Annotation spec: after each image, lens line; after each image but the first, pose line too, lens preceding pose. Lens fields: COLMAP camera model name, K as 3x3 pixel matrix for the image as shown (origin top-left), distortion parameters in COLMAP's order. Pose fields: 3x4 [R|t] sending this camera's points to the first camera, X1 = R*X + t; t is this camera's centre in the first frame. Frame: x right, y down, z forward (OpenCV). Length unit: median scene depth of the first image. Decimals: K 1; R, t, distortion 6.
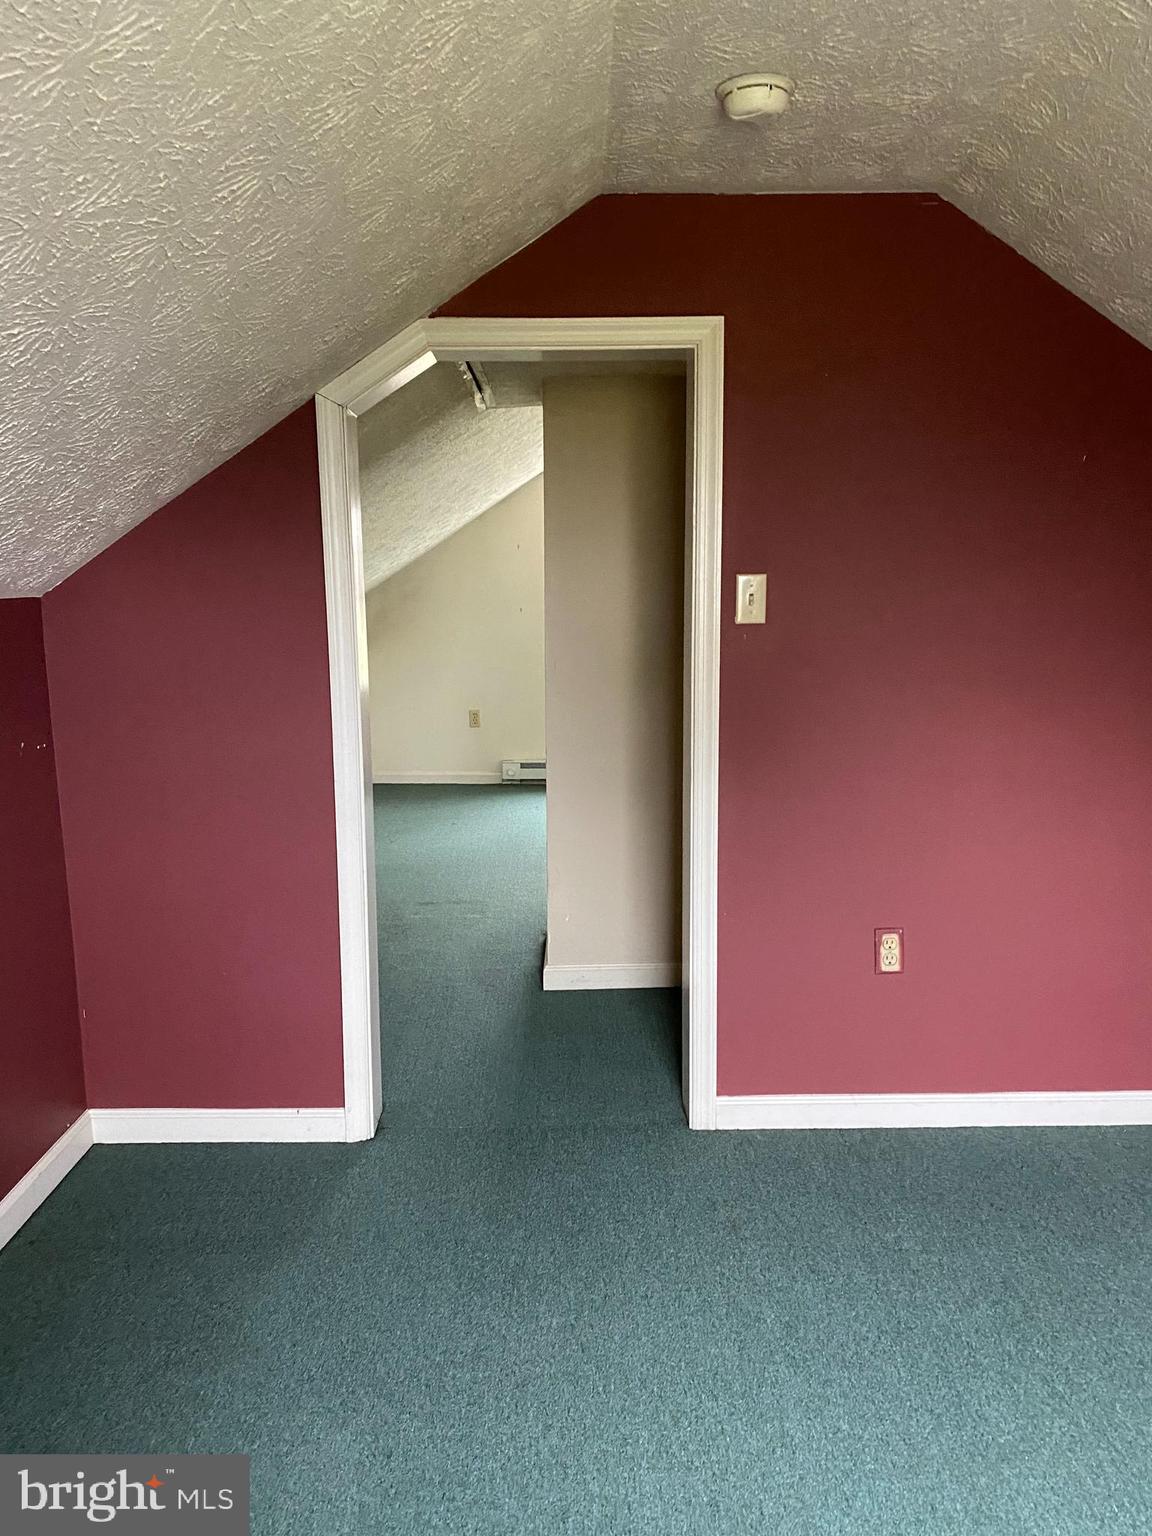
lens RADIAL K [[1151.9, 0, 583.2], [0, 1151.9, 738.5], [0, 0, 1]] dist [0.037942, -0.084839]
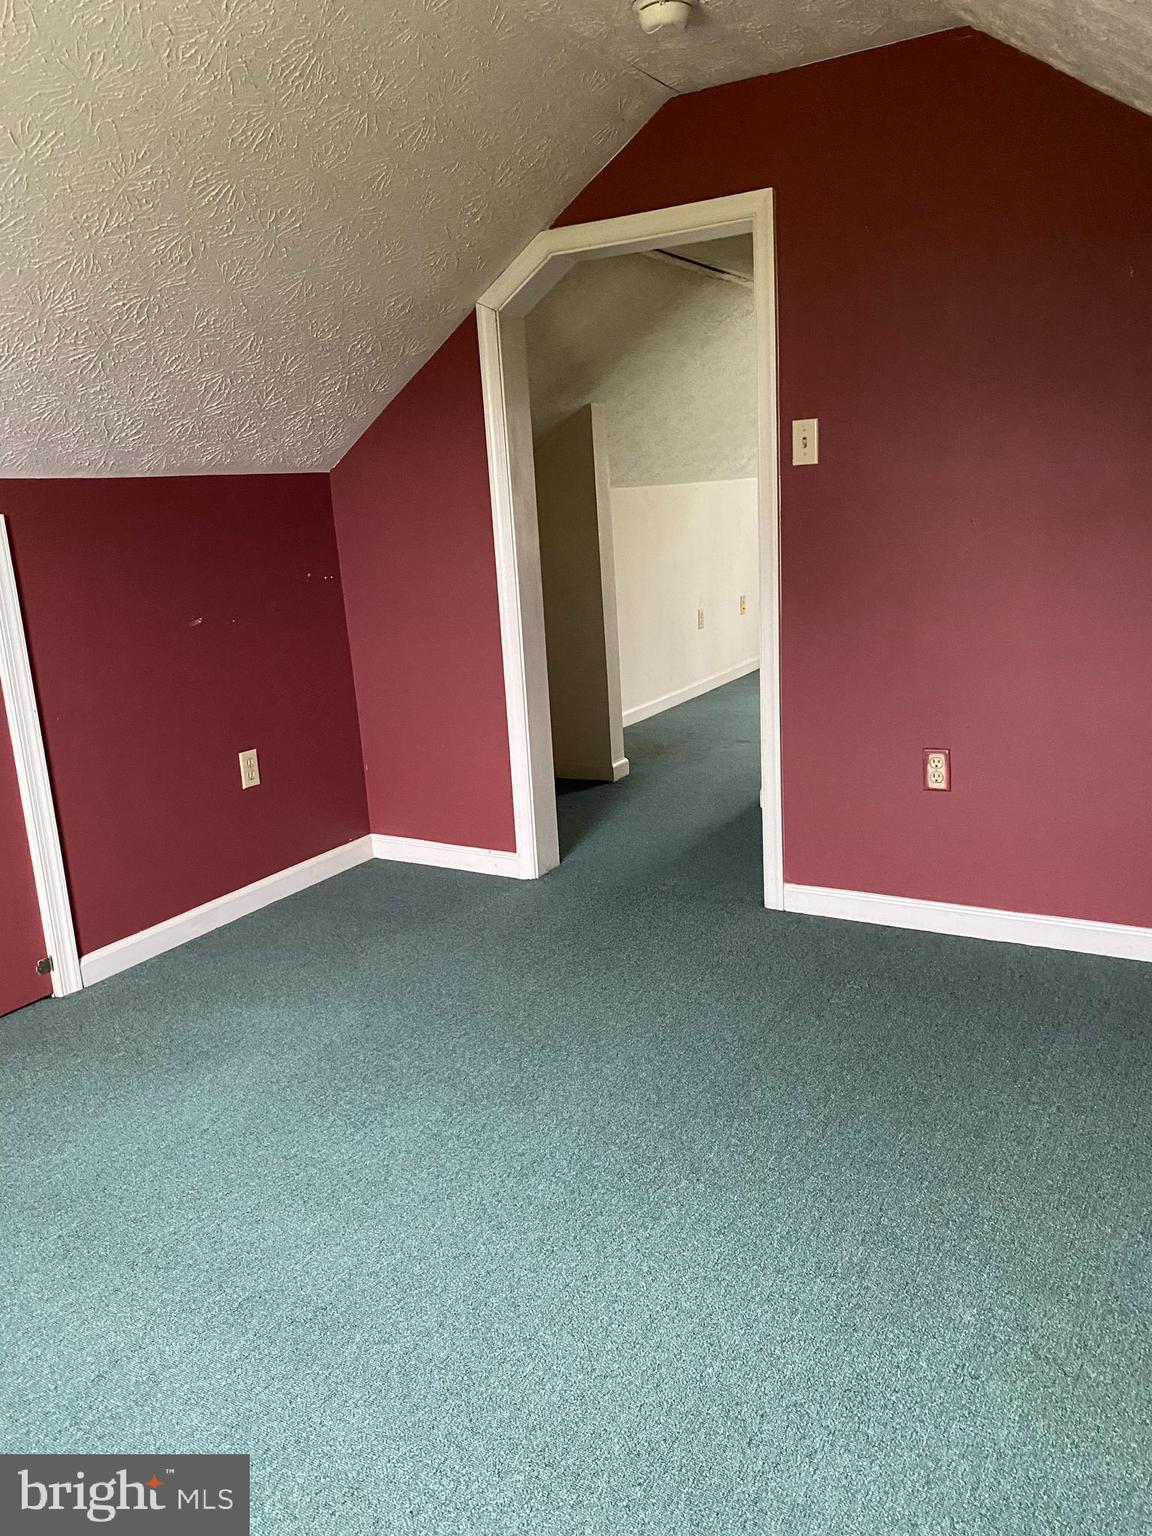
lens RADIAL K [[1151.9, 0, 583.2], [0, 1151.9, 738.5], [0, 0, 1]] dist [0.037942, -0.084839]
pose [[0.855988, 0.067379, -0.512586, 0.542524], [-0.020957, 0.995178, 0.095819, 0.060471], [0.516571, -0.071278, 0.853273, -0.084409]]
